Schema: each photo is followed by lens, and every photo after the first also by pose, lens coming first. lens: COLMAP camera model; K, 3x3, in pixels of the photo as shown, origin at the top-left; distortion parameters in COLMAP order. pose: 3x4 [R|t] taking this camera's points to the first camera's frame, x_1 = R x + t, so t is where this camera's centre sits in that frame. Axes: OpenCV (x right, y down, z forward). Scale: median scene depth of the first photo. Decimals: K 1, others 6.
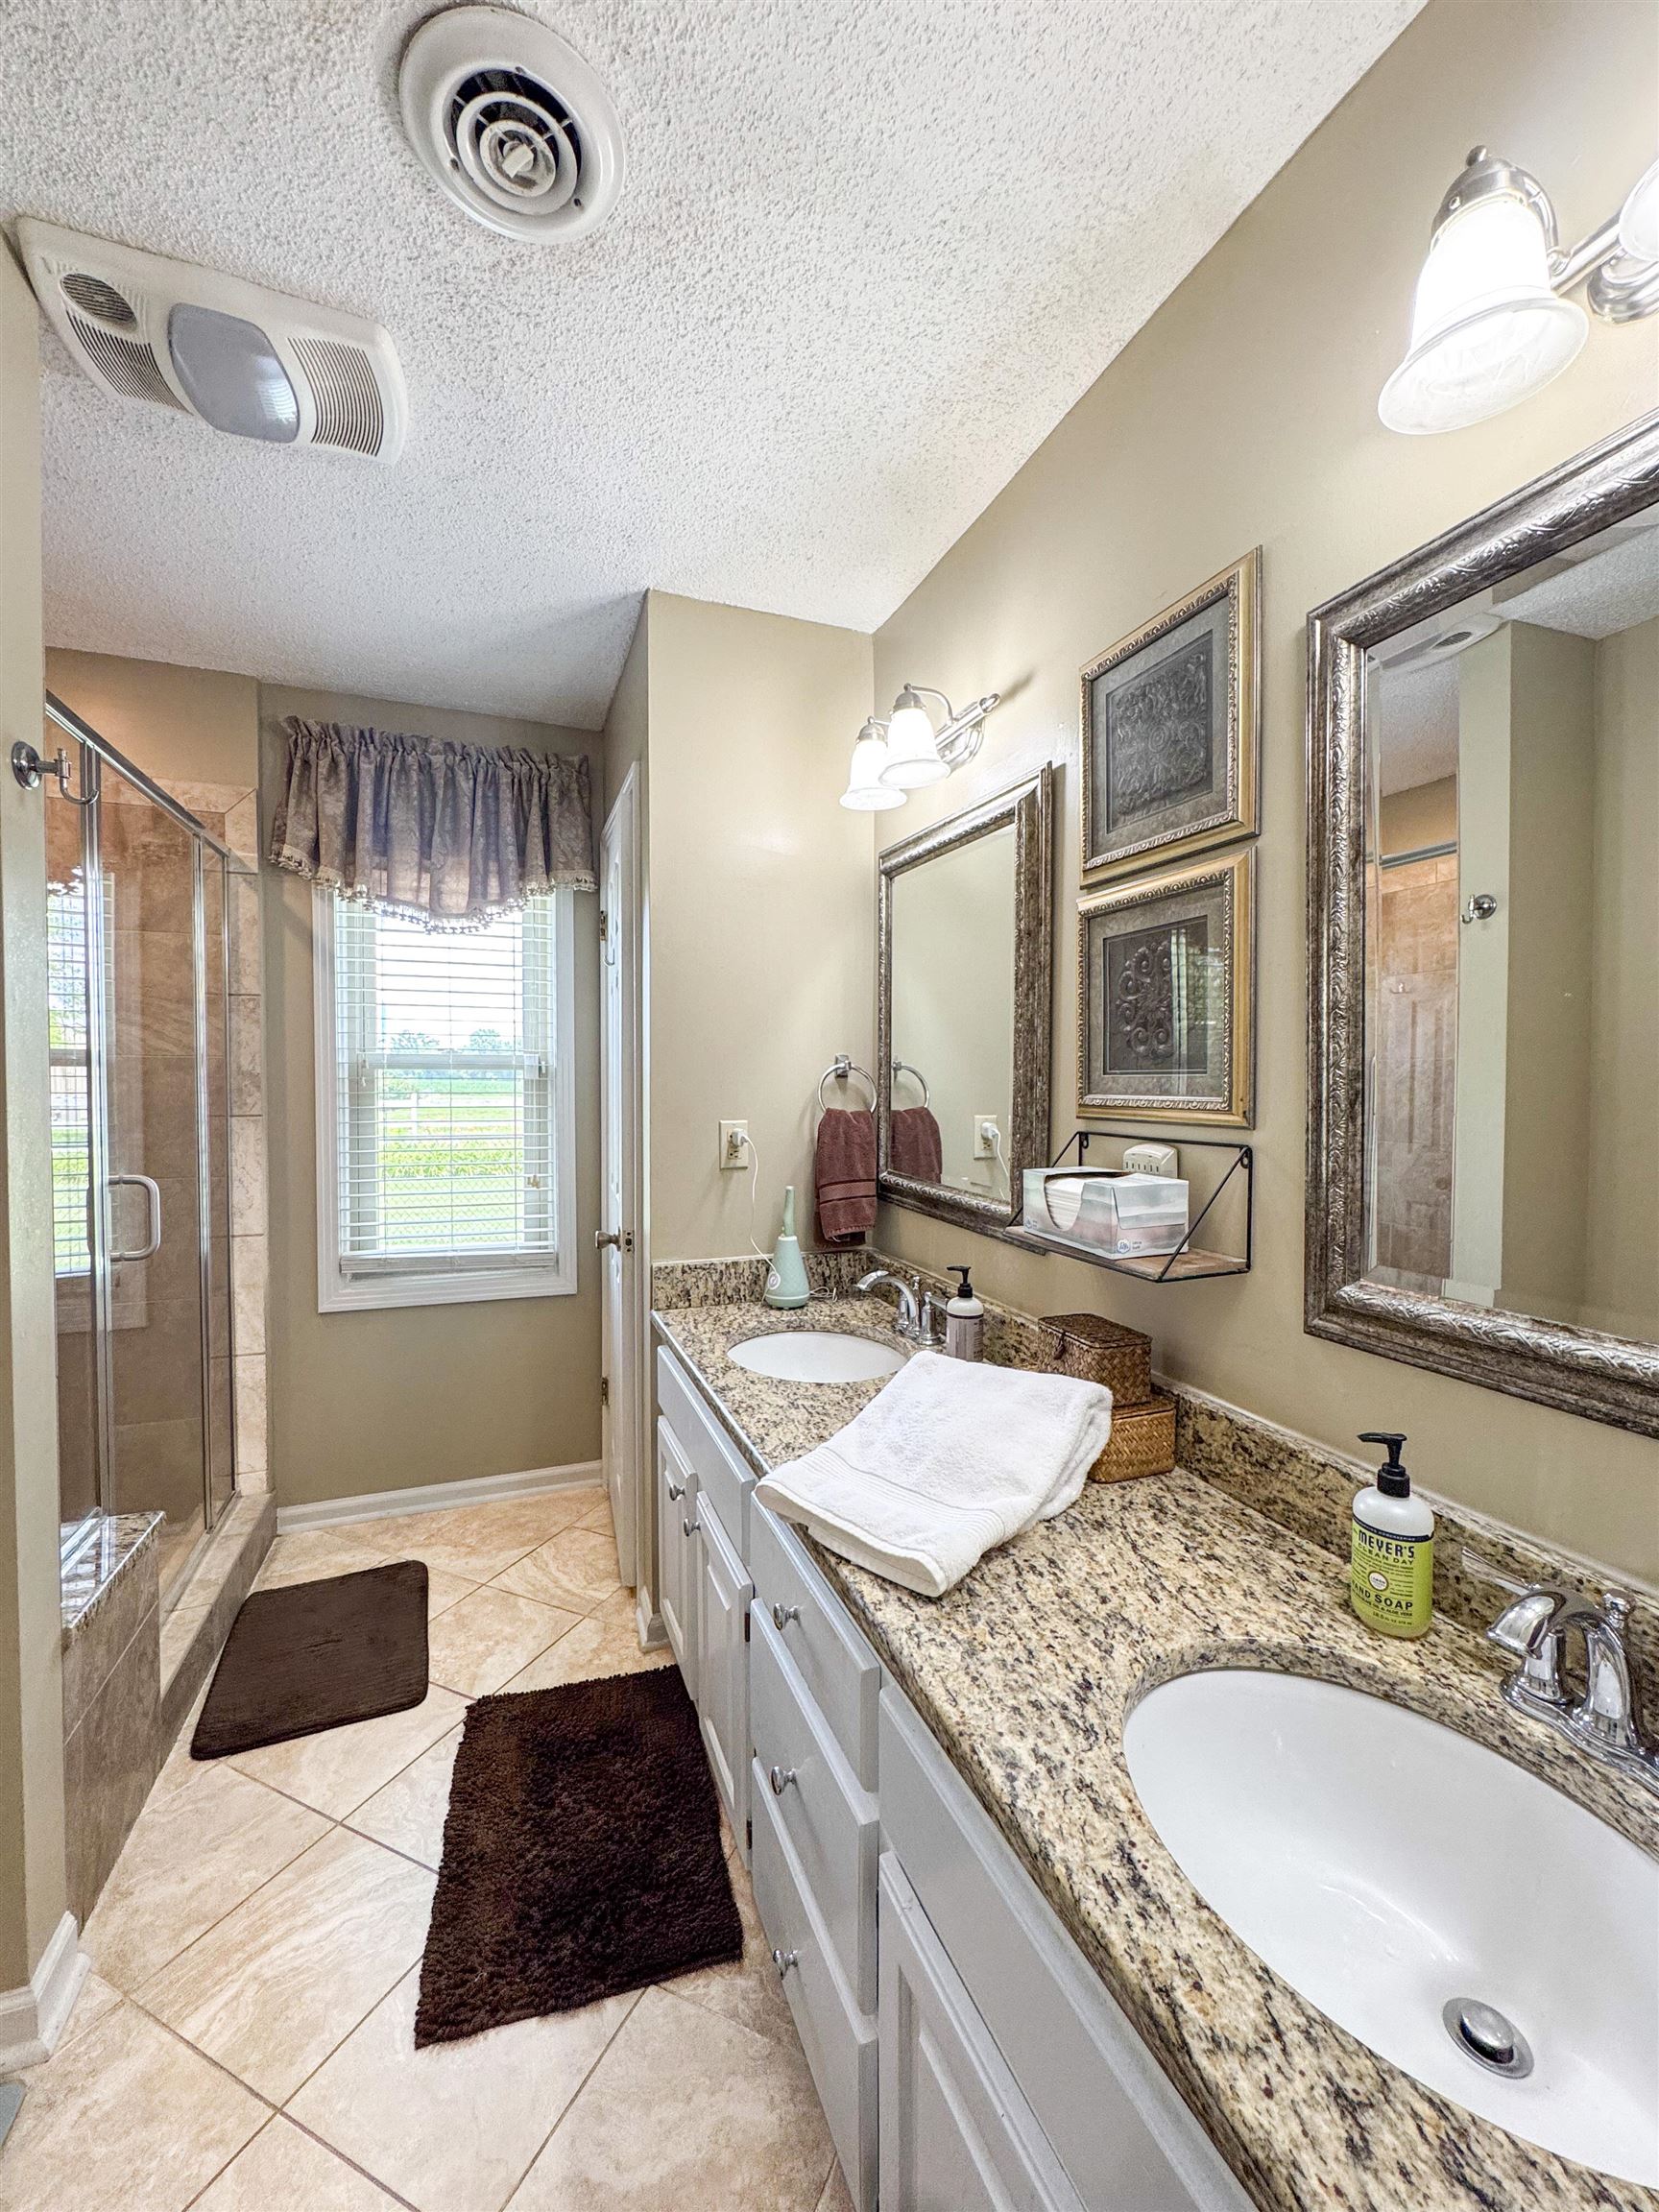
lens RADIAL K [[886.7, 0, 829.5], [0, 886.7, 1096.6], [0, 0, 1]] dist [-0.007249, 0.000799]
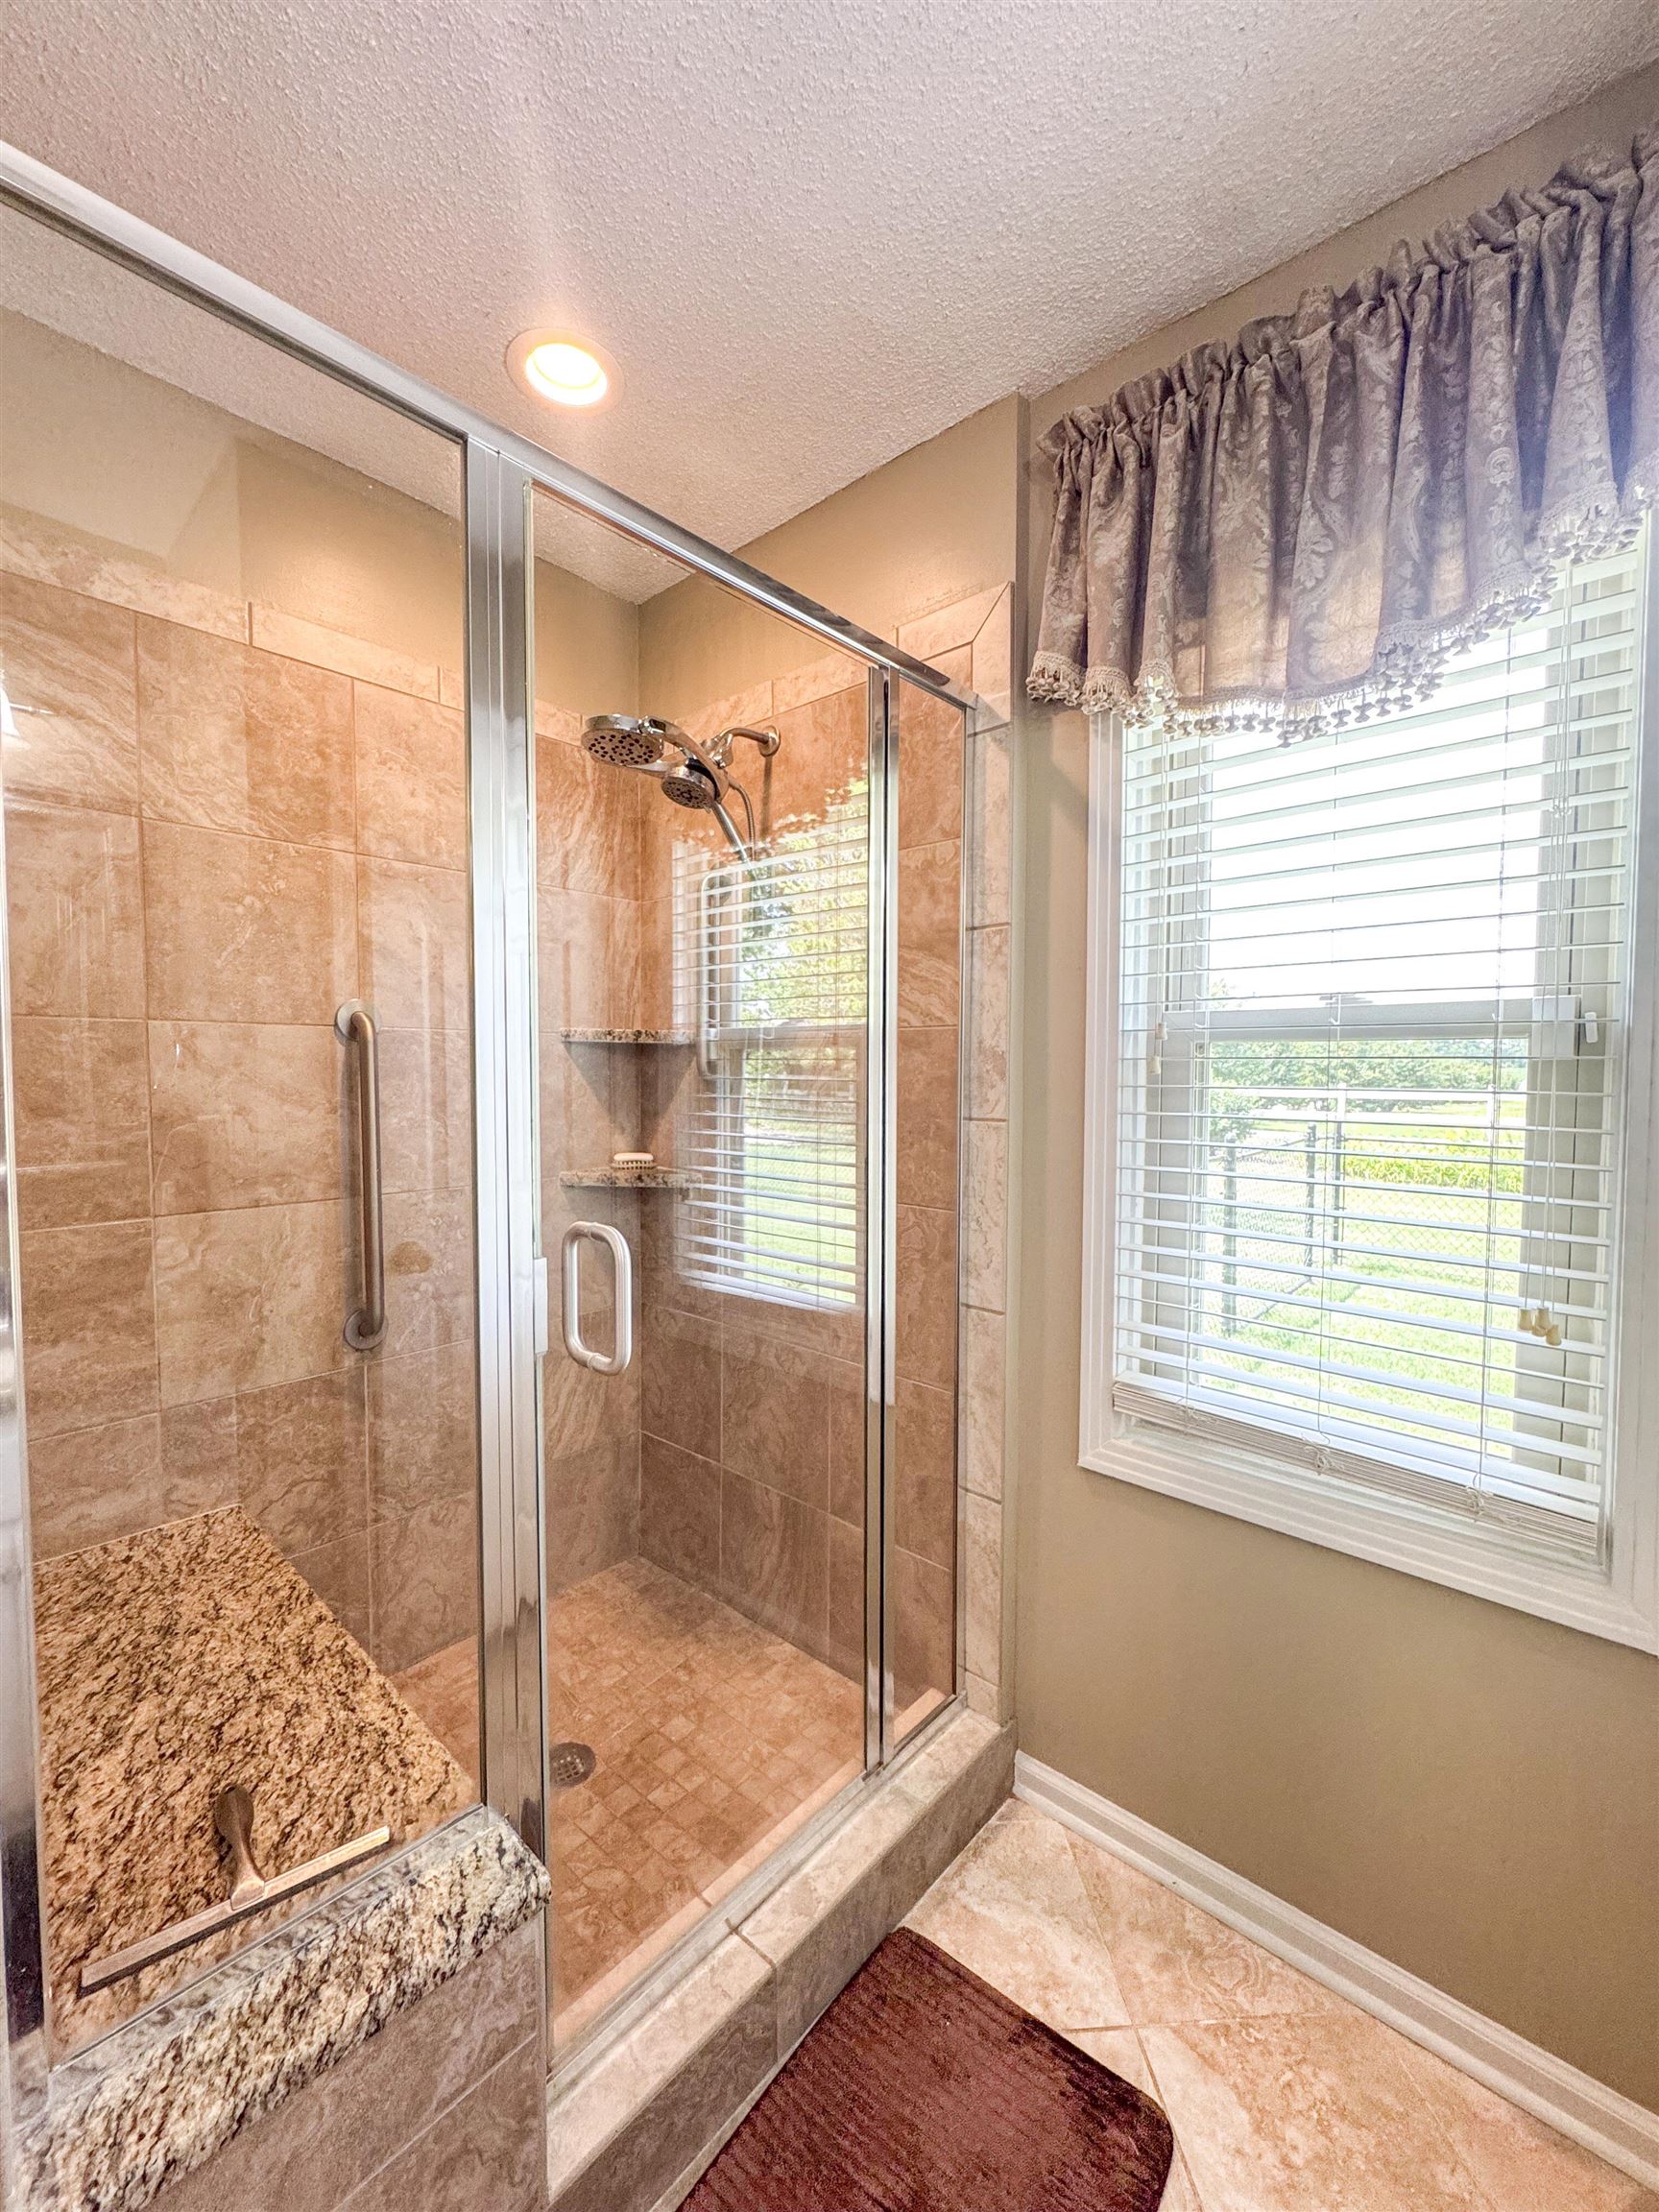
lens RADIAL K [[886.7, 0, 824.2], [0, 886.7, 1106.6], [0, 0, 1]] dist [-0.007249, 0.000799]
pose [[0.458607, 0.039224, -0.887773, -0.147922], [-0.018906, 0.999230, 0.034382, -0.006714], [0.888438, 0.001016, 0.458995, 0.577657]]
